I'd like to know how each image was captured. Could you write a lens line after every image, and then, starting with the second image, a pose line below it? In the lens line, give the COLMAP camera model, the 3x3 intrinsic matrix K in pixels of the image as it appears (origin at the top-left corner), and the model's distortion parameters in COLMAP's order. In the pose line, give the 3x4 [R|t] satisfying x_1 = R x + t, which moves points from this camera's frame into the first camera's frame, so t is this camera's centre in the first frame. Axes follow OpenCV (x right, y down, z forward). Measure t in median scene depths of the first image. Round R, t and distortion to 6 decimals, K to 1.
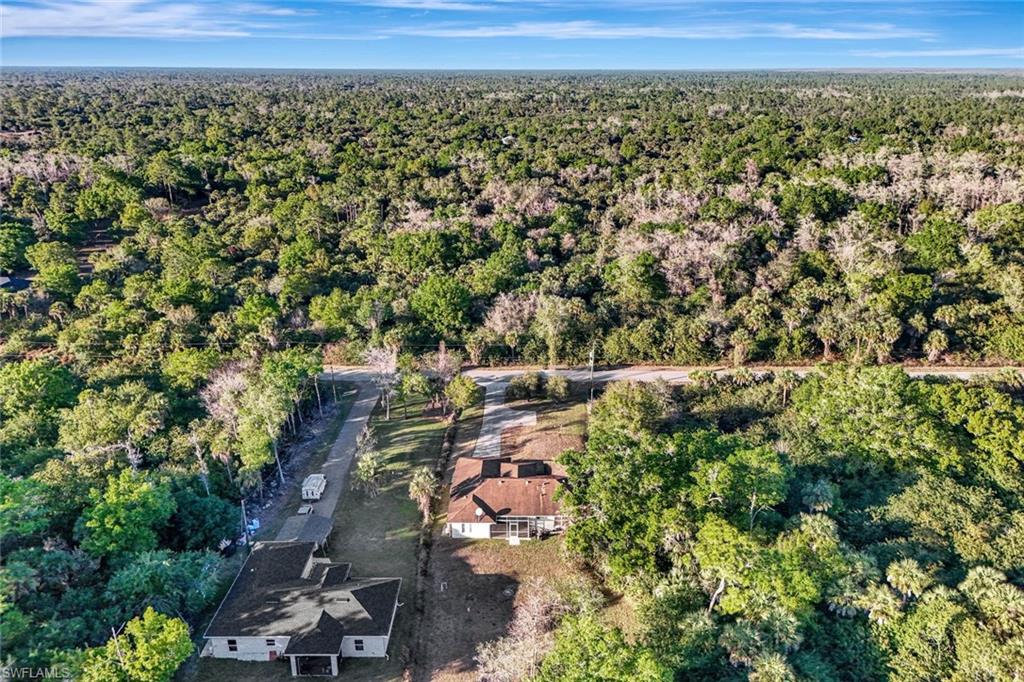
lens RADIAL K [[753.4, 0, 510.8], [0, 753.4, 347.3], [0, 0, 1]] dist [0.006297, -0.003823]
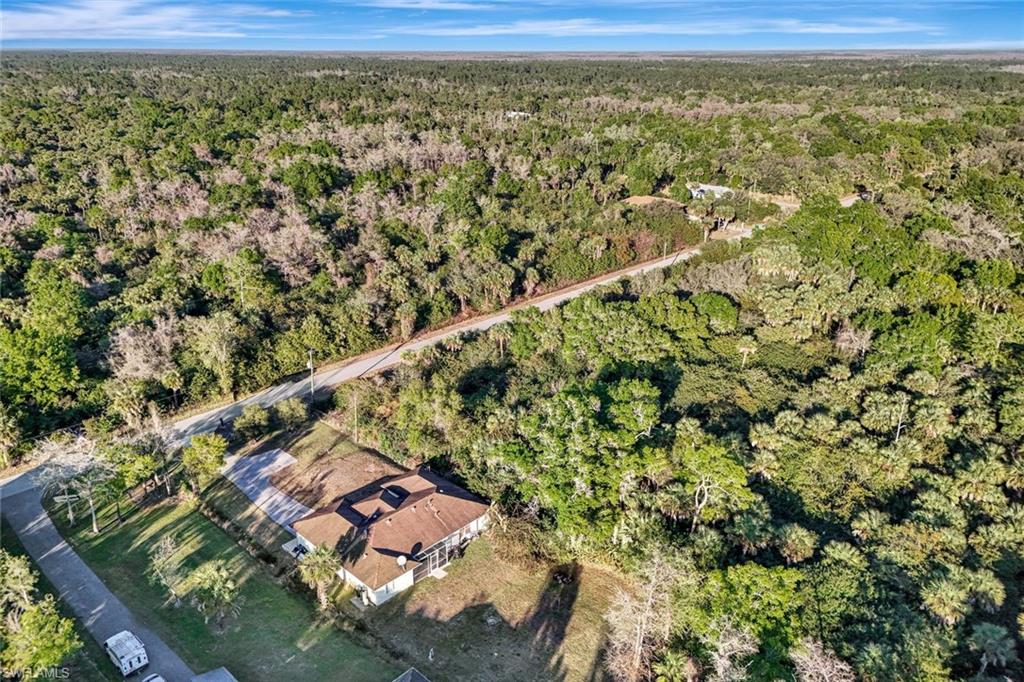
lens RADIAL K [[753.4, 0, 513.8], [0, 753.4, 333.1], [0, 0, 1]] dist [0.006297, -0.003823]
pose [[0.671945, -0.250808, 0.696840, -0.315770], [0.243740, 0.963385, 0.111711, -0.062927], [-0.699343, 0.094784, 0.708474, 0.175885]]
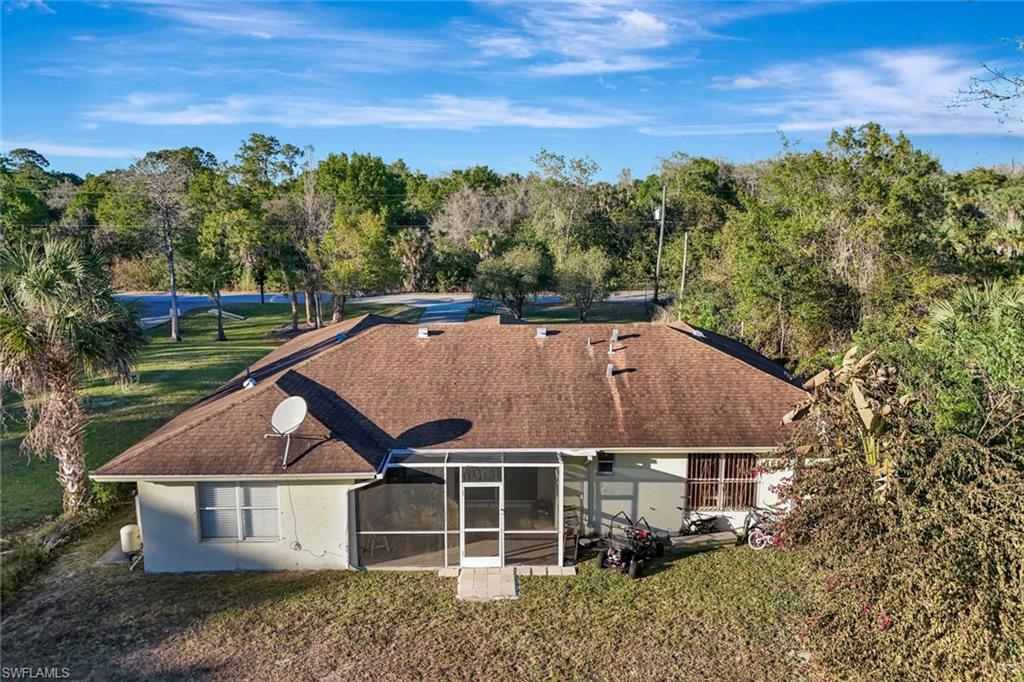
lens RADIAL K [[753.4, 0, 510.8], [0, 753.4, 345.5], [0, 0, 1]] dist [0.006297, -0.003823]
pose [[0.999402, 0.002315, 0.034509, 0.003002], [0.003418, 0.986262, -0.165154, 0.148459], [-0.034418, 0.165174, 0.985664, 0.522041]]
